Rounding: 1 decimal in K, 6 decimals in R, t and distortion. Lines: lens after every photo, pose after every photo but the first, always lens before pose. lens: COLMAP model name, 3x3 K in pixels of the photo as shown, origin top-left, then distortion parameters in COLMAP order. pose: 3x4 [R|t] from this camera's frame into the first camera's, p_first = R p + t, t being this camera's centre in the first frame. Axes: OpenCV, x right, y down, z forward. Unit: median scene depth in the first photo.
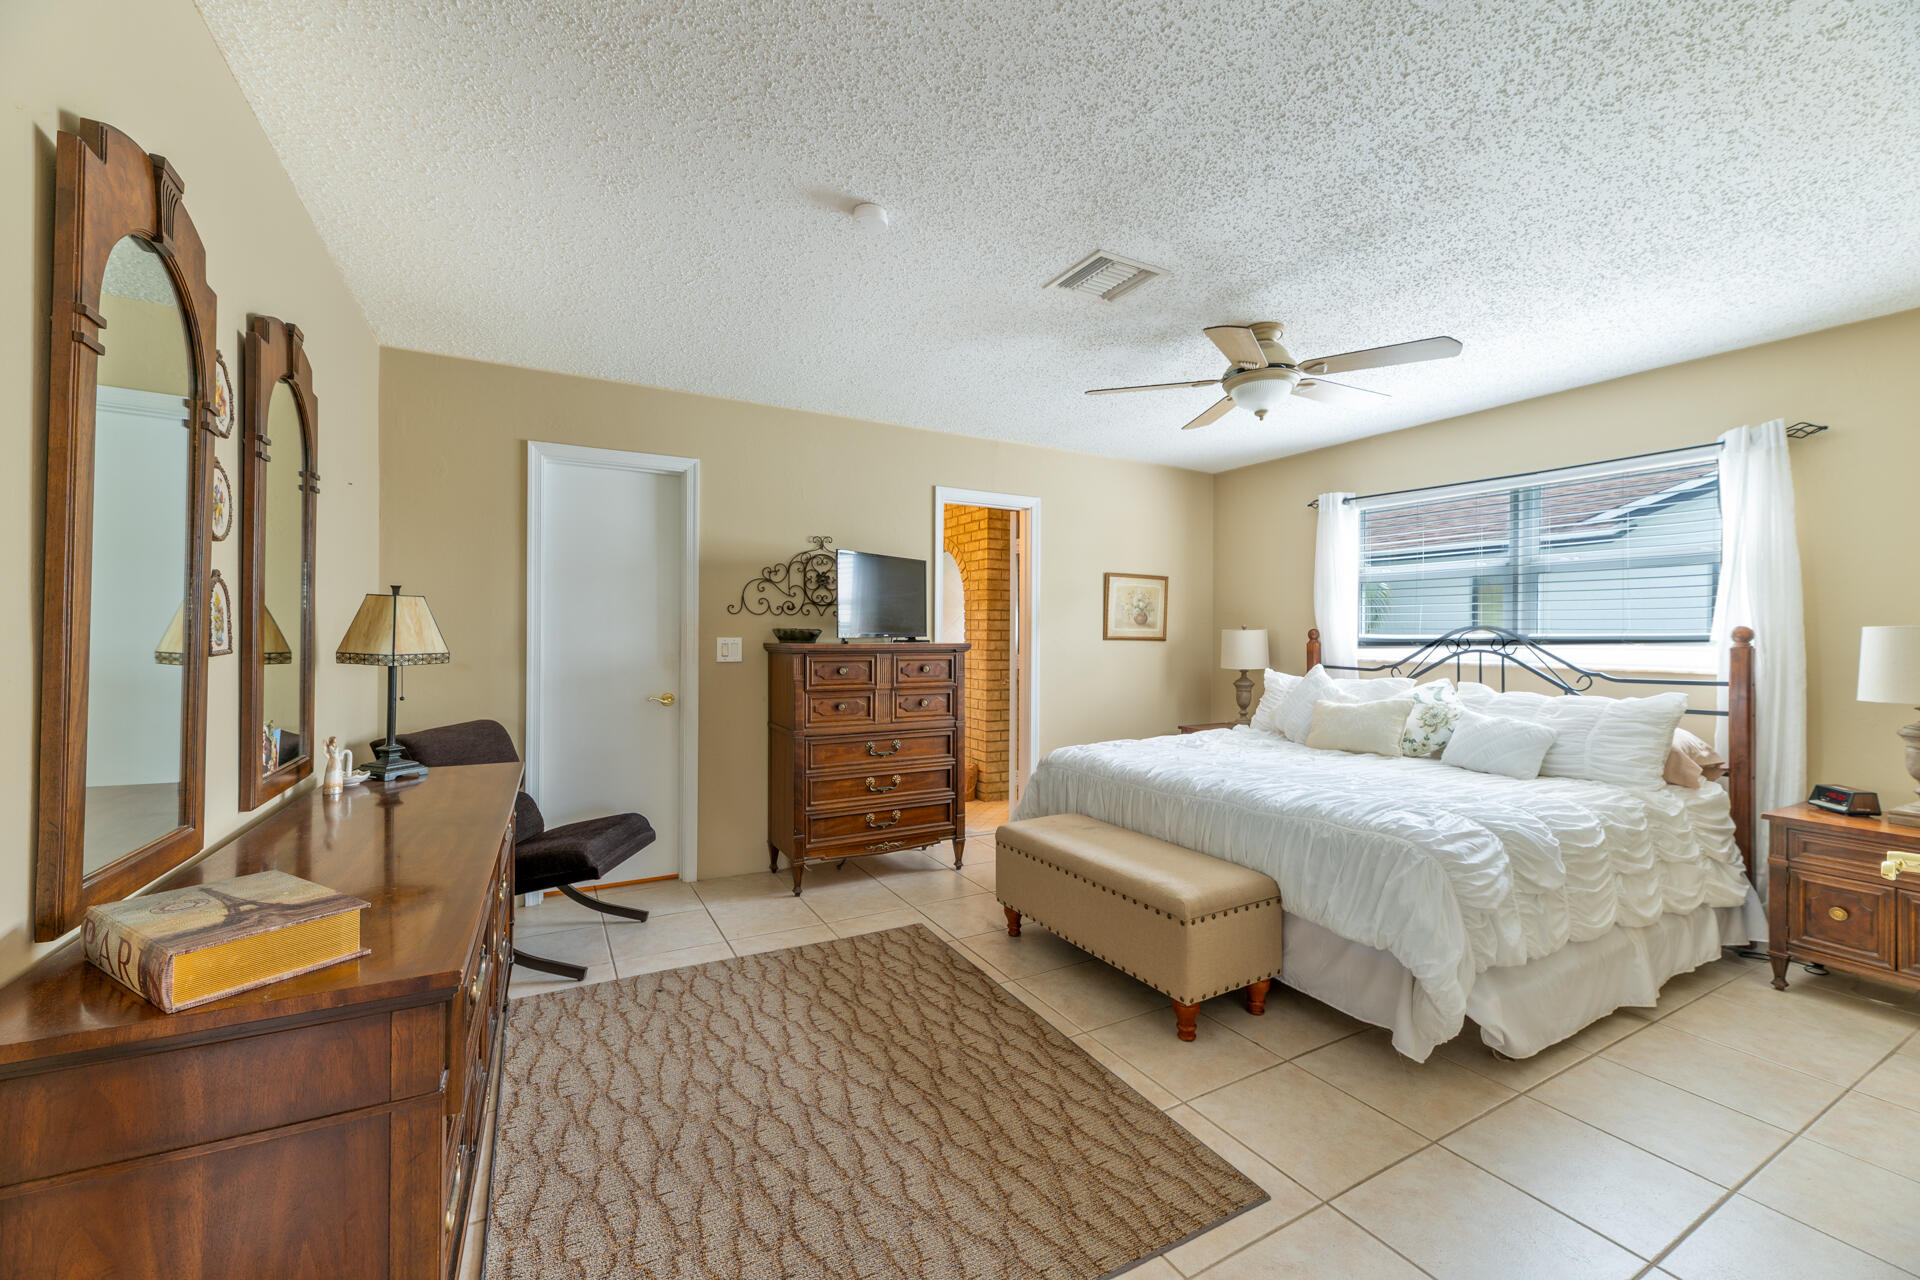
lens RADIAL K [[767.1, 0, 952.9], [0, 767.1, 635.3], [0, 0, 1]] dist [0.001401, 0.000542]
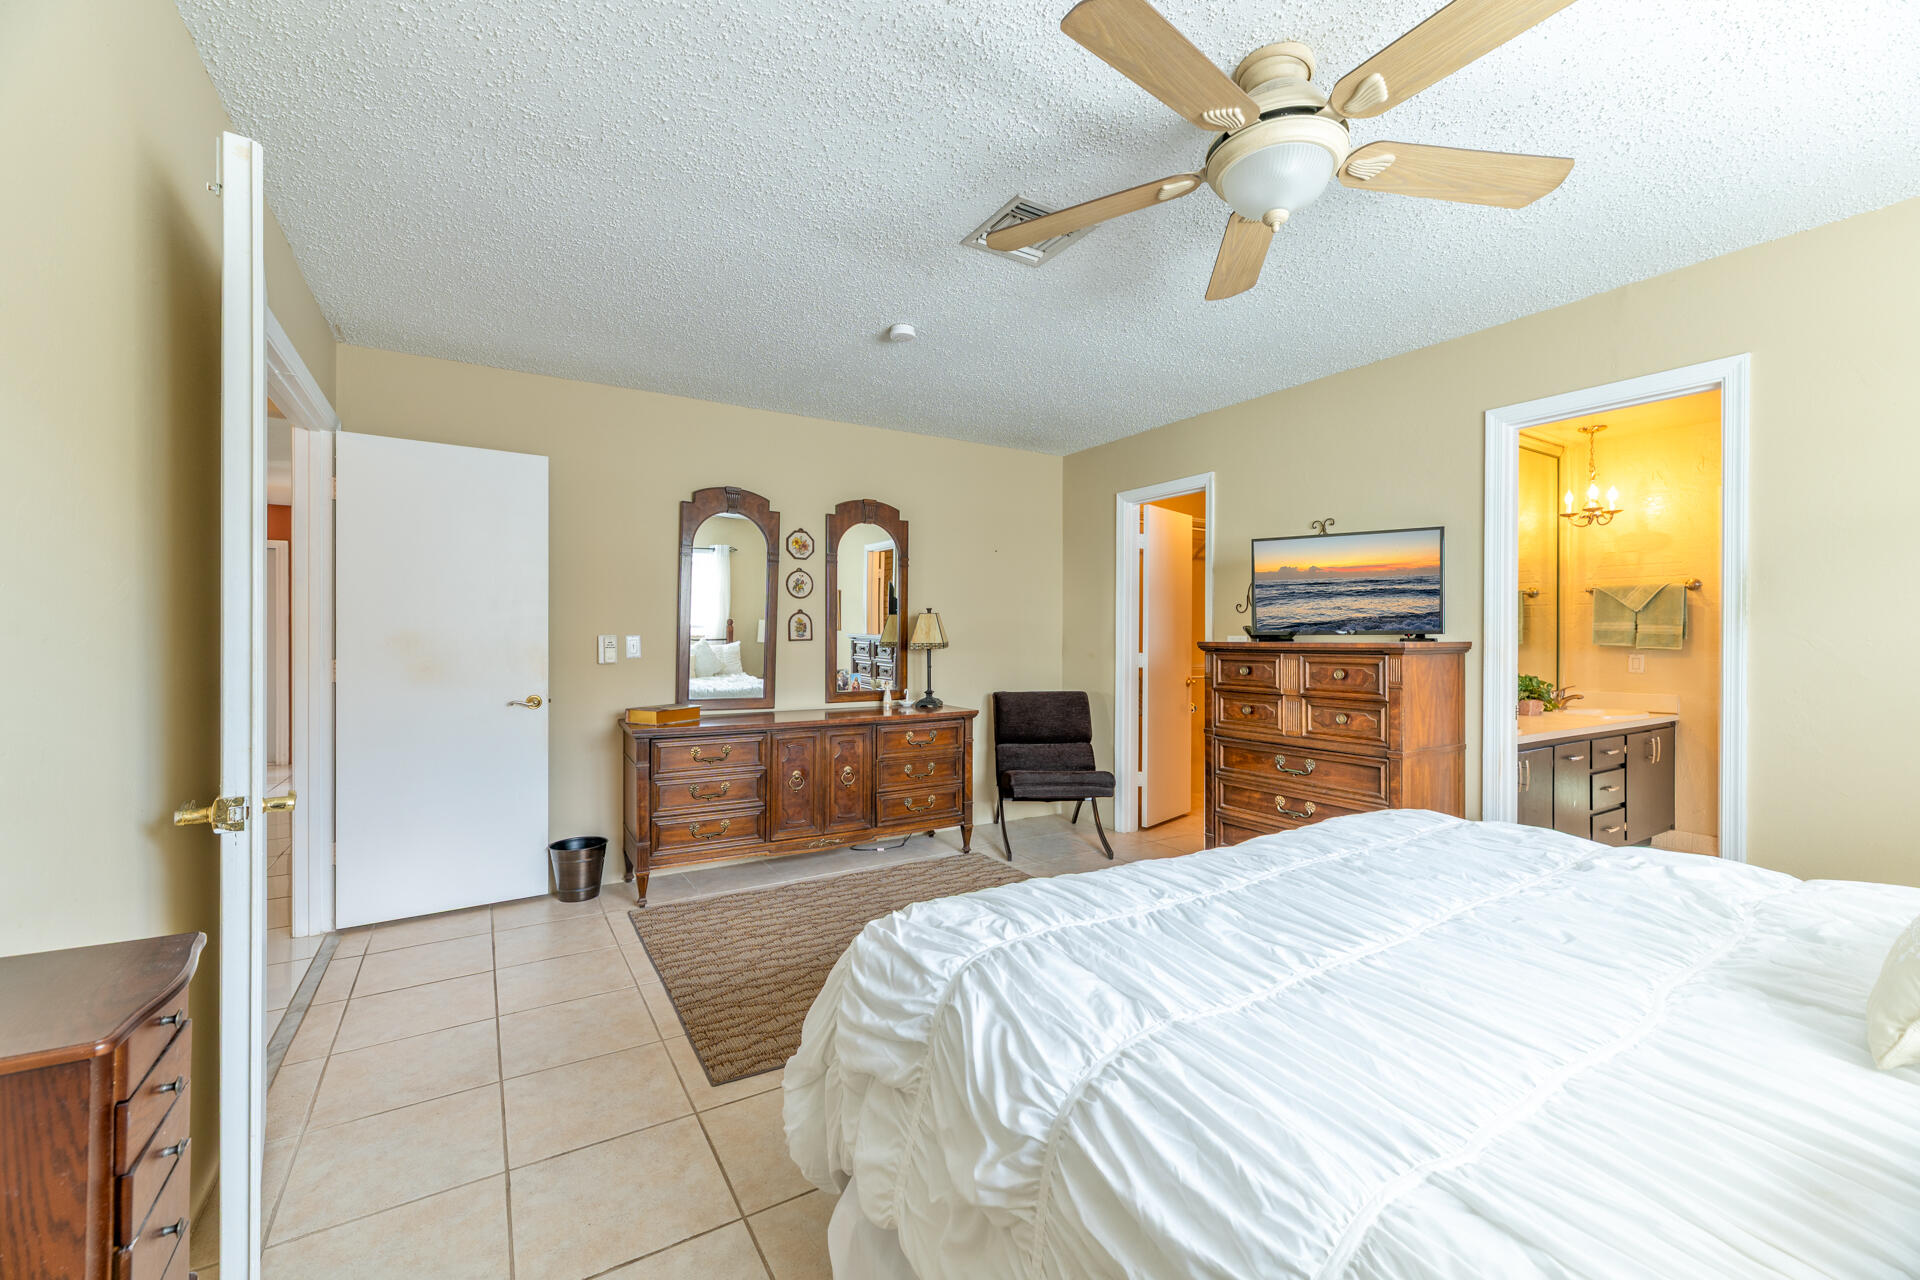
lens RADIAL K [[767.1, 0, 952.9], [0, 767.1, 635.3], [0, 0, 1]] dist [0.001401, 0.000542]
pose [[0.054845, -0.002902, -0.998491, 1.534172], [-0.005636, 0.999979, -0.003215, 0.018608], [0.998479, 0.005804, 0.054828, 1.216608]]
